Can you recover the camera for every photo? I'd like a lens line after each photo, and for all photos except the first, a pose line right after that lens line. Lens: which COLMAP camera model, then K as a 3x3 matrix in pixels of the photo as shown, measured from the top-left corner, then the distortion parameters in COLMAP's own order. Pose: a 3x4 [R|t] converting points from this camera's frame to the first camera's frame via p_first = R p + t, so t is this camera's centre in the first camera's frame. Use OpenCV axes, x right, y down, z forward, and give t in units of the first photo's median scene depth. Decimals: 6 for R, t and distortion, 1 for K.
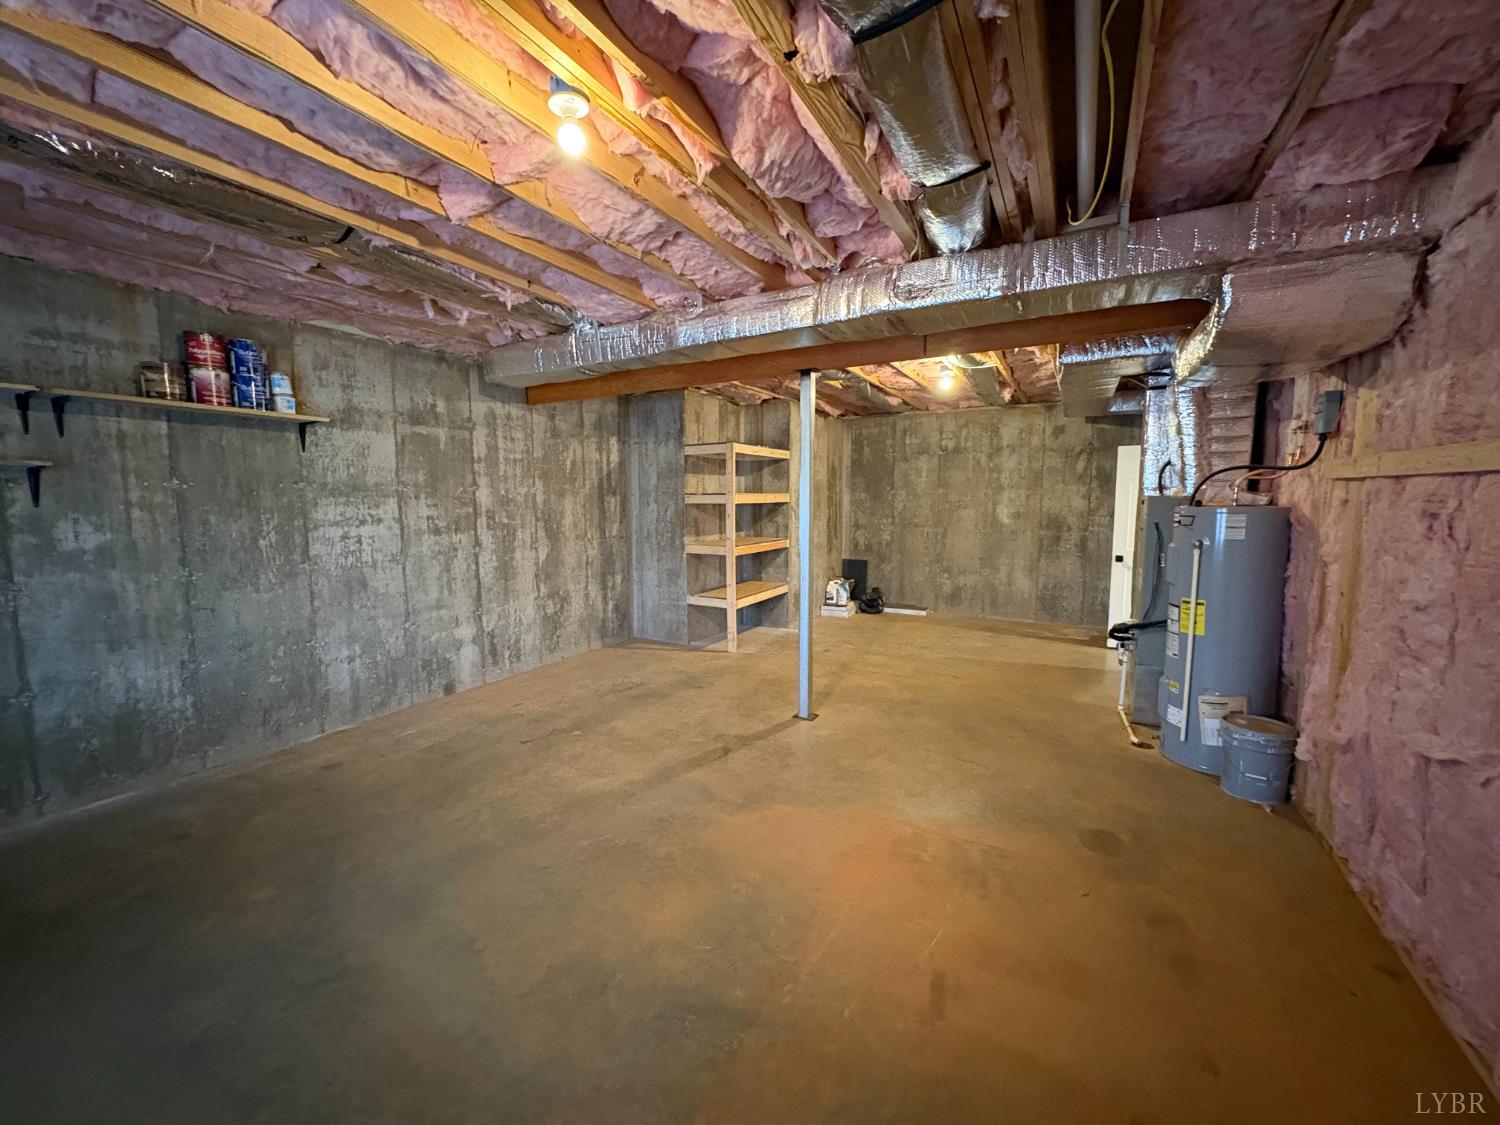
lens RADIAL K [[596.1, 0, 749.2], [0, 596.1, 562.3], [0, 0, 1]] dist [0.000021, 0.000157]
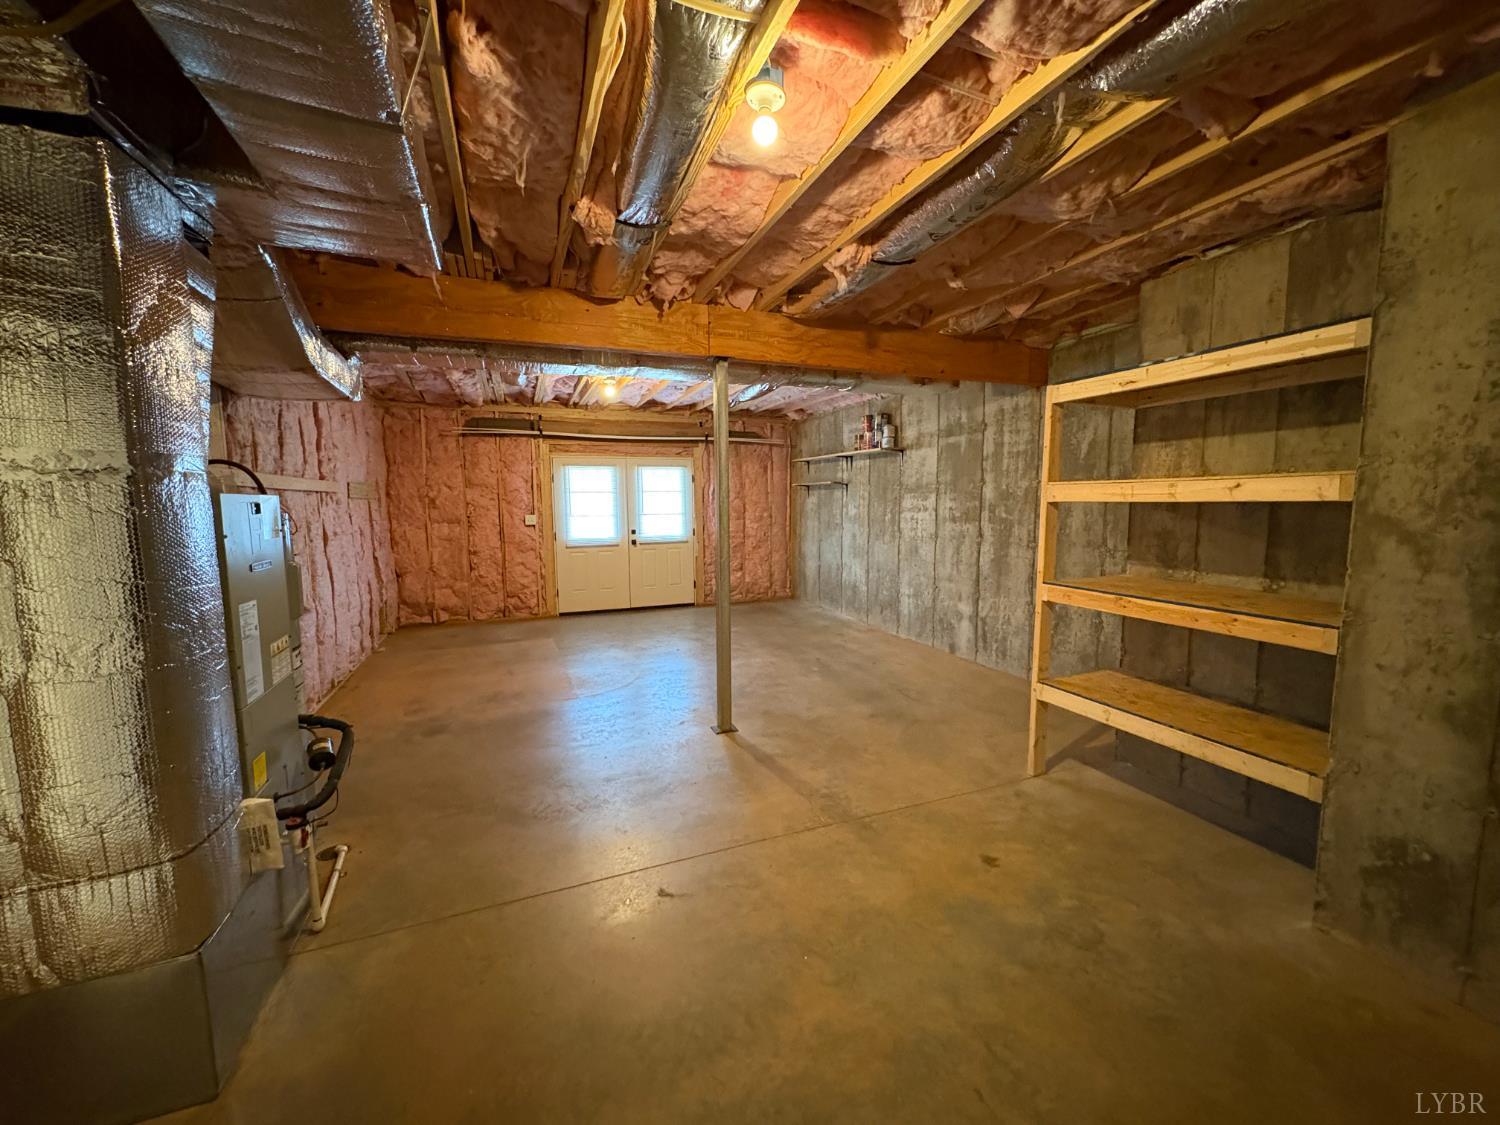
lens RADIAL K [[596.1, 0, 749.2], [0, 596.1, 562.3], [0, 0, 1]] dist [0.000021, 0.000157]
pose [[-0.633241, 0.092601, -0.768395, 0.677127], [-0.071523, 0.981566, 0.177234, -0.147727], [0.770643, 0.167190, -0.614945, 1.380066]]
